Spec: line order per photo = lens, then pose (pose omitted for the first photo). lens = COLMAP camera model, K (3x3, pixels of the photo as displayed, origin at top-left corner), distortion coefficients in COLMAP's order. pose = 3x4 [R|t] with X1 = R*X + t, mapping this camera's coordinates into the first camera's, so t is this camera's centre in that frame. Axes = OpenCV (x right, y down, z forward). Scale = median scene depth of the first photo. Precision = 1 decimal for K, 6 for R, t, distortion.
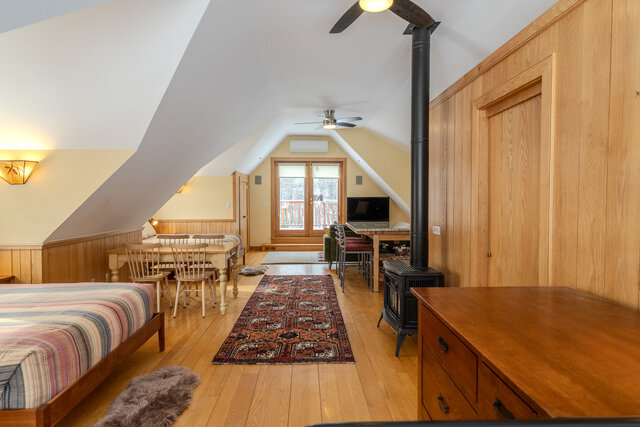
lens RADIAL K [[384.6, 0, 320.0], [0, 384.6, 213.5], [0, 0, 1]] dist [-0.000082, -0.000147]
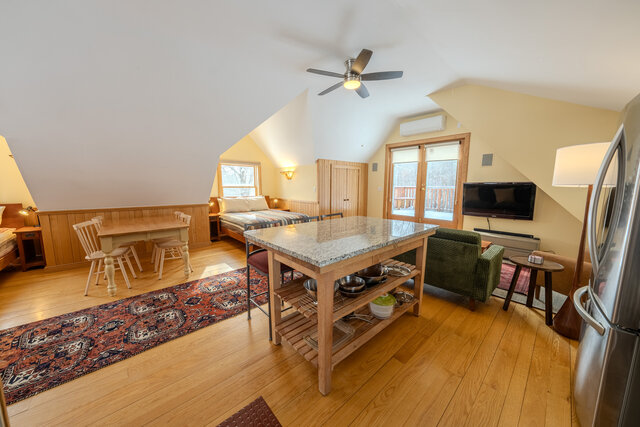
lens RADIAL K [[228.6, 0, 320.8], [0, 228.6, 205.2], [0, 0, 1]] dist [0.001003, 0.000107]
pose [[0.642002, 0.072613, -0.763257, 0.296550], [-0.036318, 0.997268, 0.064327, -0.018574], [0.765843, -0.013578, 0.642885, 0.566846]]
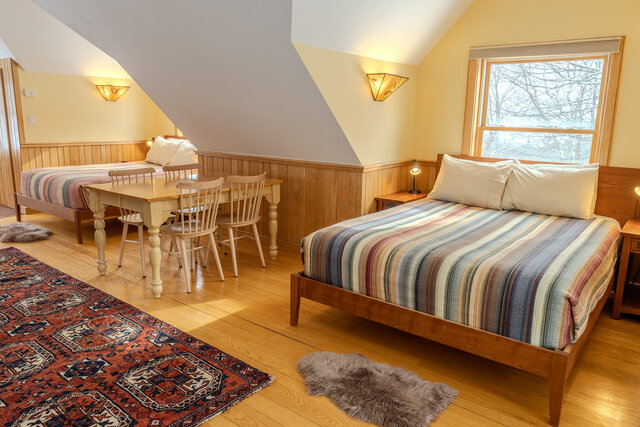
lens RADIAL K [[470.5, 0, 320.0], [0, 470.5, 213.5], [0, 0, 1]] dist [0.005131, 0.002088]
pose [[-0.655094, 0.143296, -0.741834, 0.065645], [-0.045194, 0.972660, 0.227793, -0.036771], [0.754194, 0.182752, -0.630708, 1.011084]]
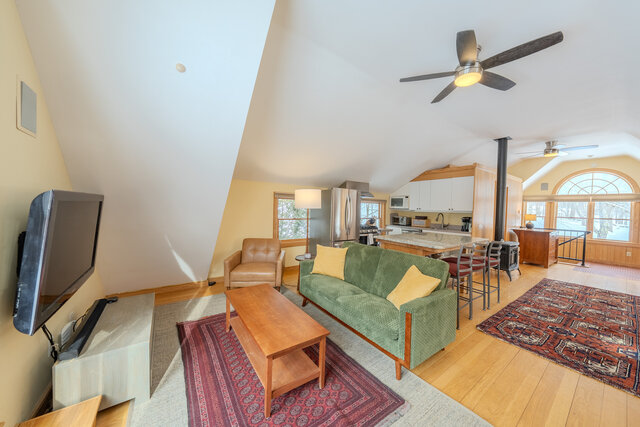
lens RADIAL K [[219.0, 0, 320.0], [0, 219.0, 213.5], [0, 0, 1]] dist [-0.004073, 0.000072]
pose [[-0.543849, -0.031298, 0.838599, -0.112501], [0.004949, 0.999167, 0.040500, -0.042145], [-0.839168, 0.026176, -0.543241, 1.168468]]
